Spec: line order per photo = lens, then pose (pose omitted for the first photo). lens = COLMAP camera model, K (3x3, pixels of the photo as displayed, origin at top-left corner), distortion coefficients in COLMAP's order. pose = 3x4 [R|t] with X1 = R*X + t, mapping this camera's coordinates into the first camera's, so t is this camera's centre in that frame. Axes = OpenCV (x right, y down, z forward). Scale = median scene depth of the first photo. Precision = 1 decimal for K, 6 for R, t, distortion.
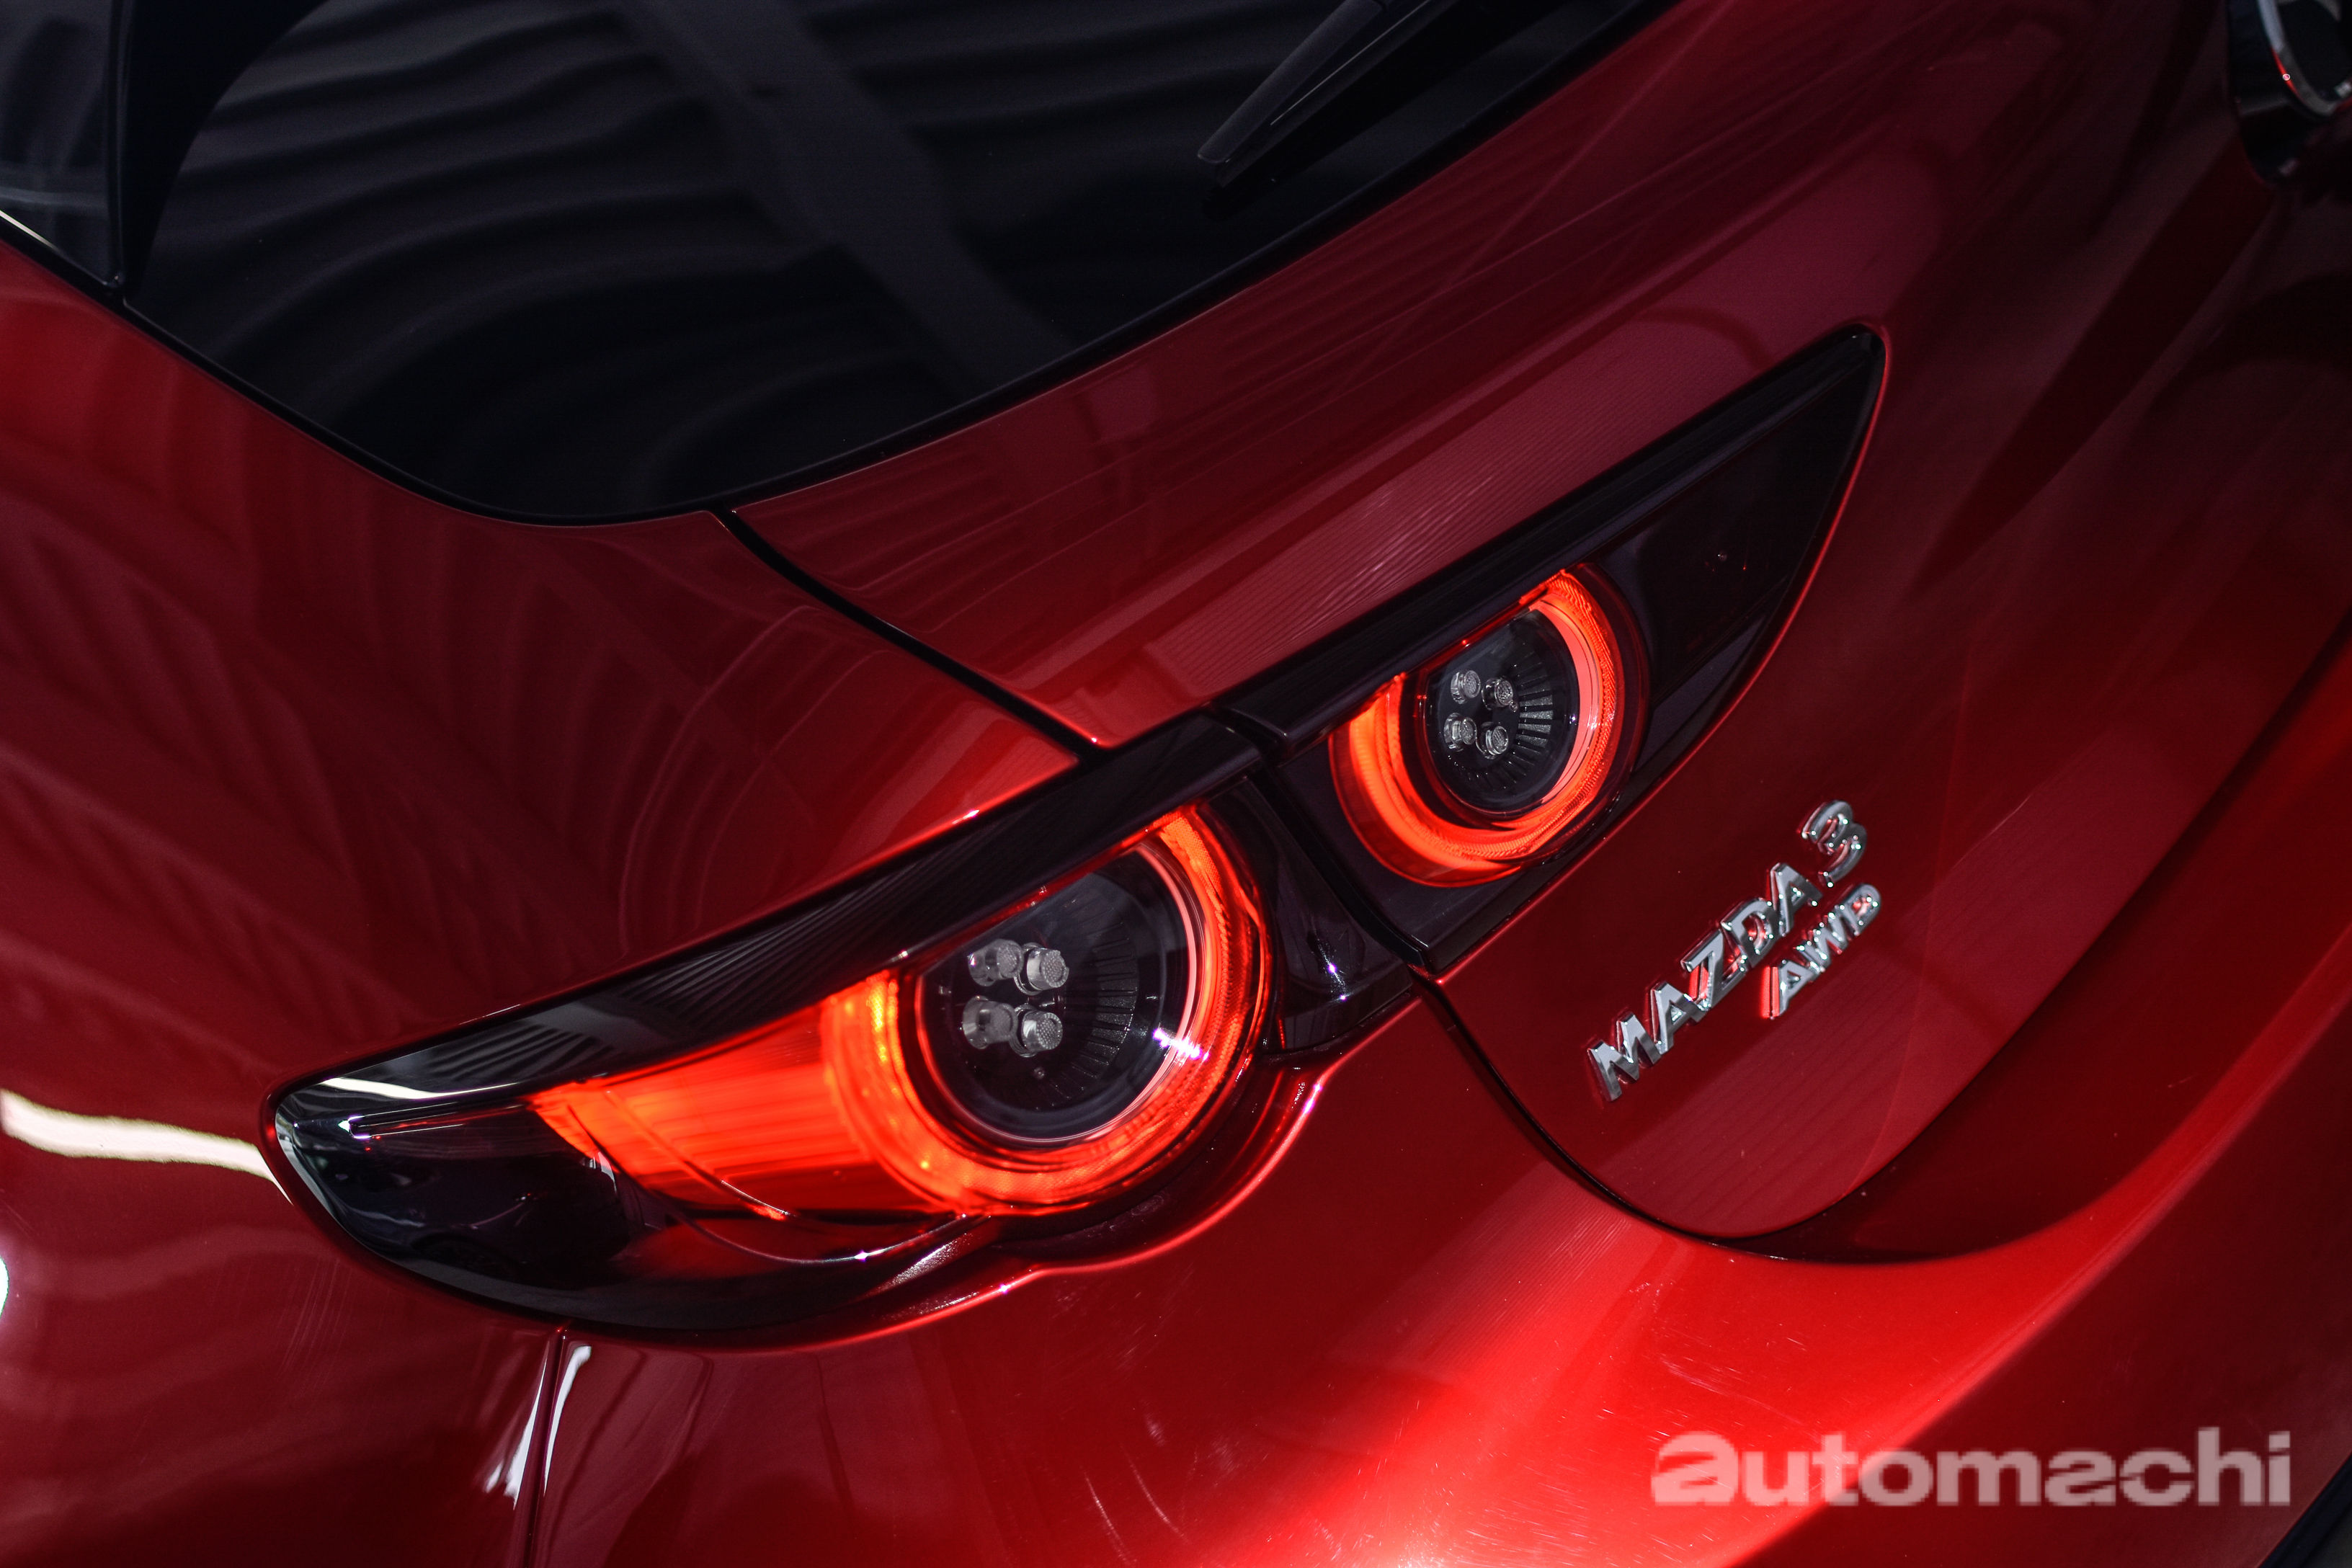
lens RADIAL K [[3813.3, 0, 1175.1], [0, 3813.3, 782.0], [0, 0, 1]] dist [-0.105551, 0.000000]
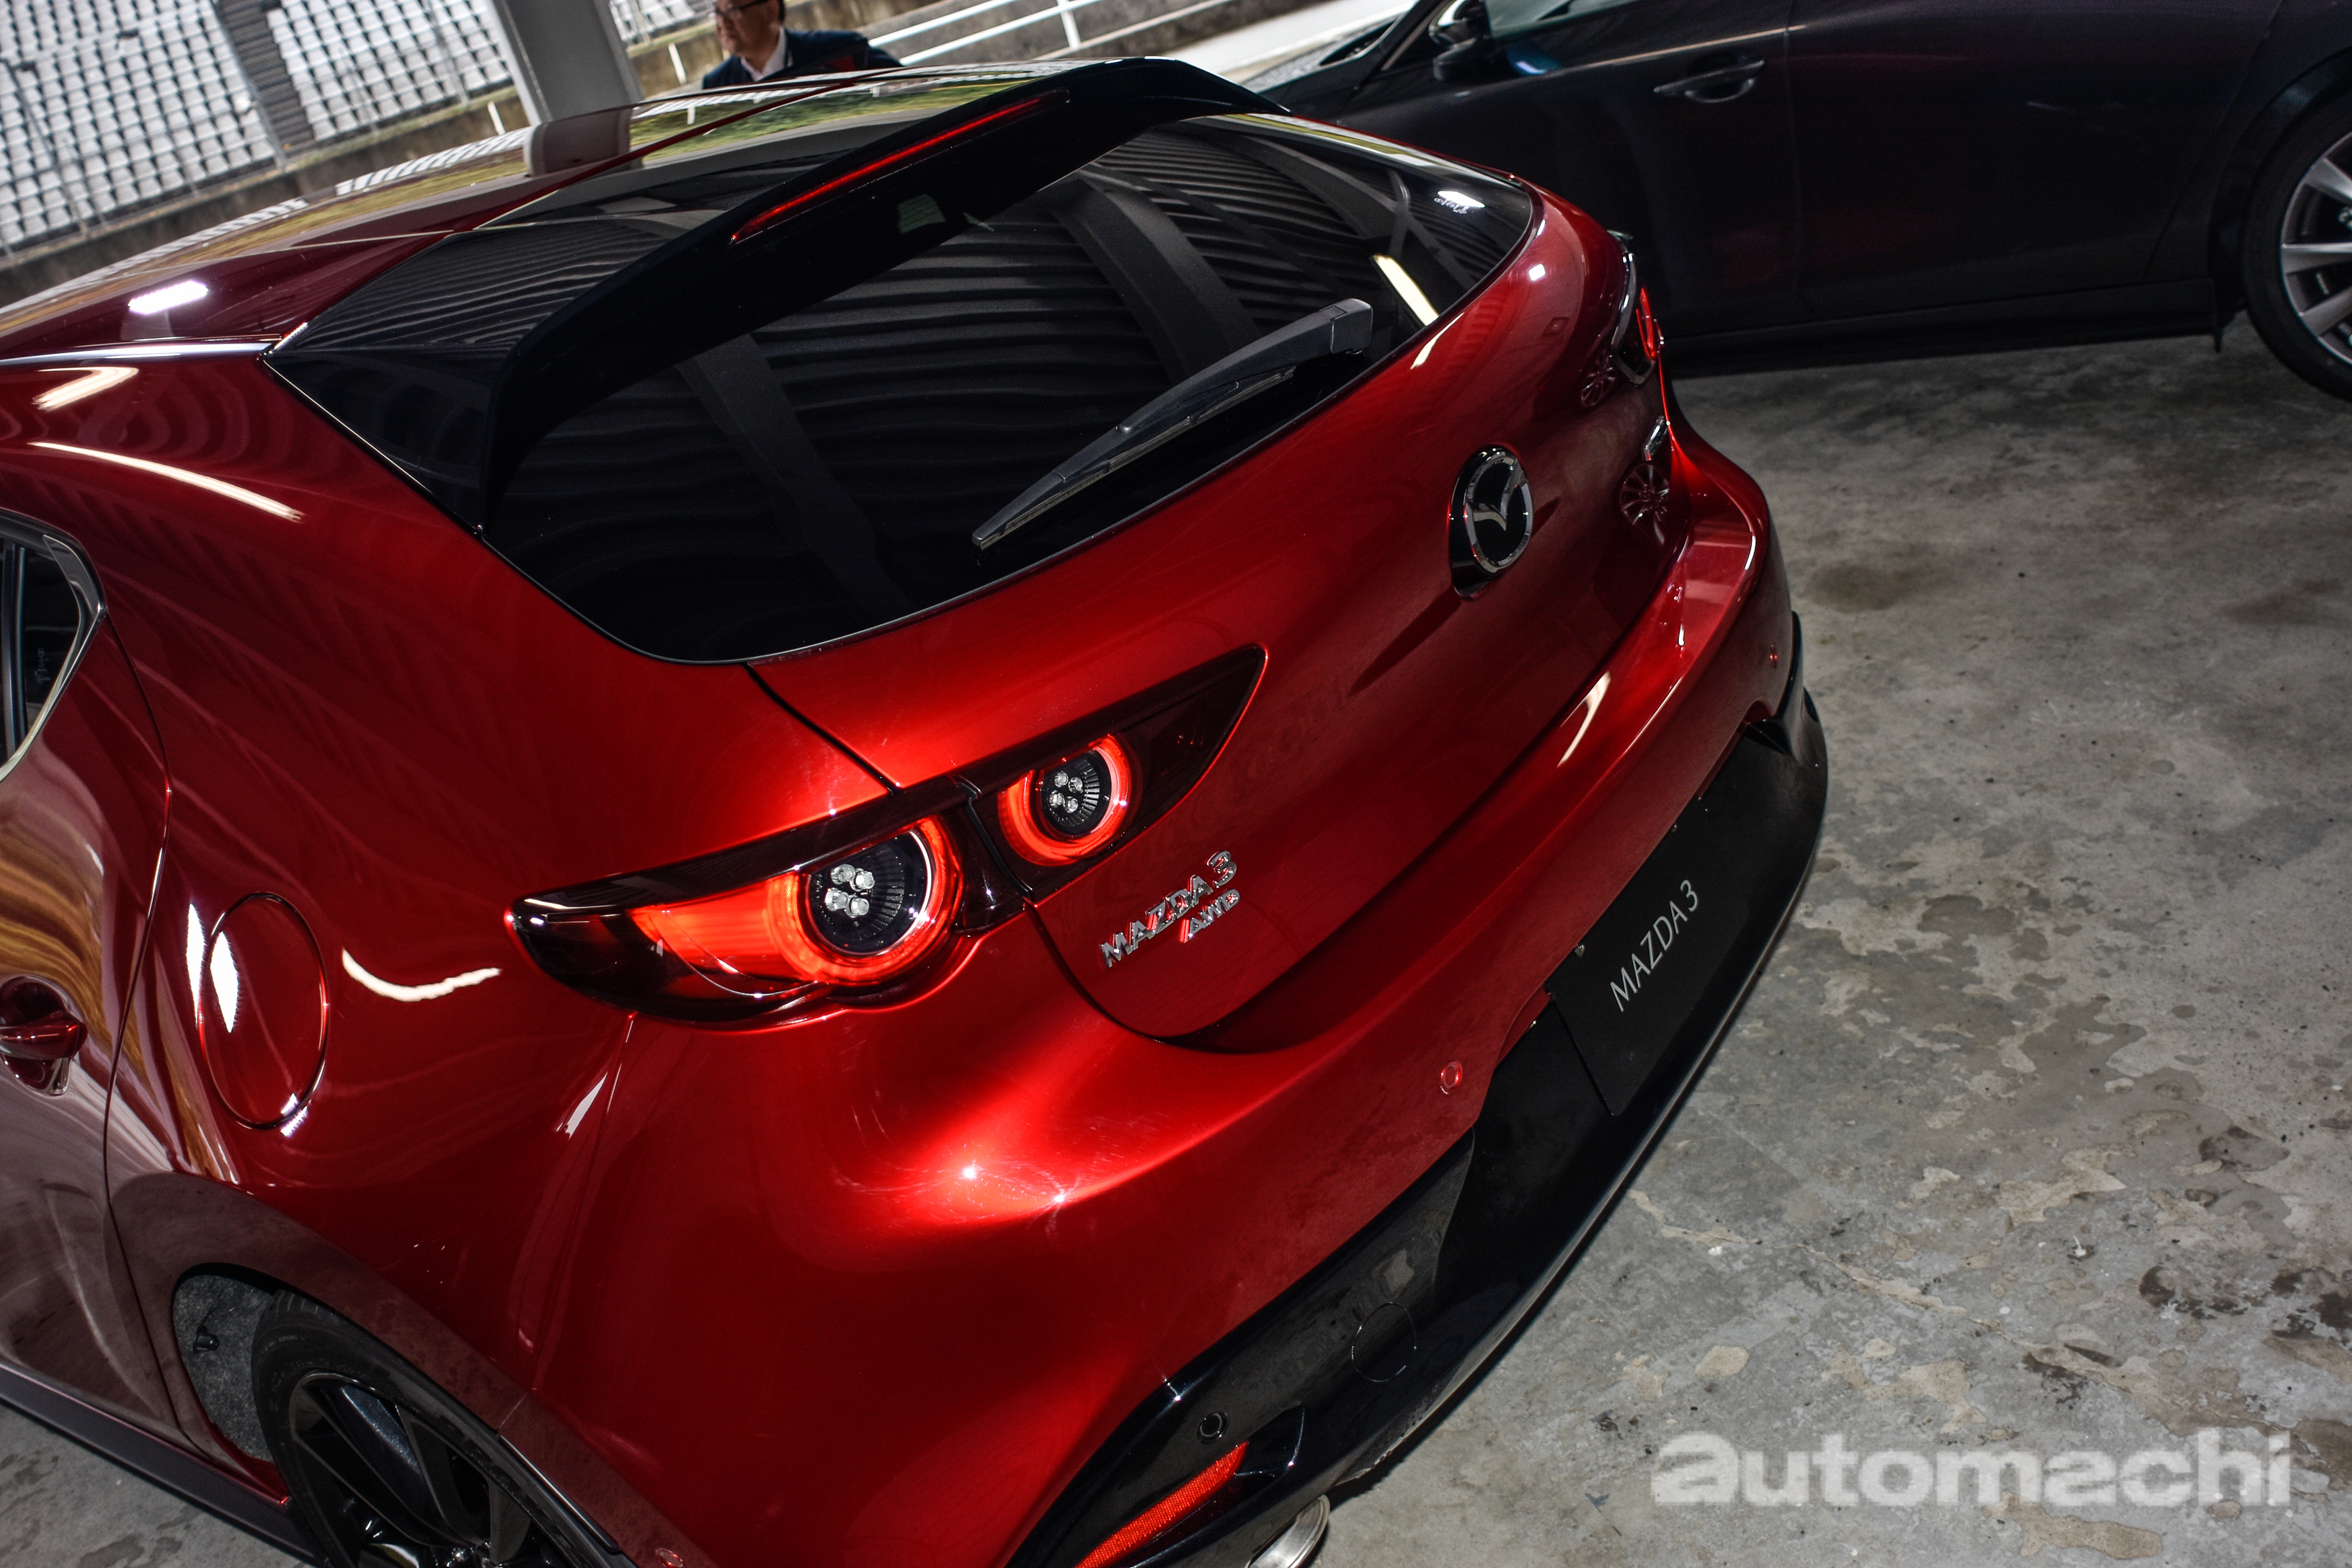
lens RADIAL K [[2029.8, 0, 1170.0], [0, 2029.8, 788.9], [0, 0, 1]] dist [-0.072330, 0.012661]
pose [[0.985489, 0.124071, 0.115839, -0.001174], [-0.122297, 0.992242, -0.022323, -0.000444], [-0.117710, 0.007832, 0.993017, -0.225127]]
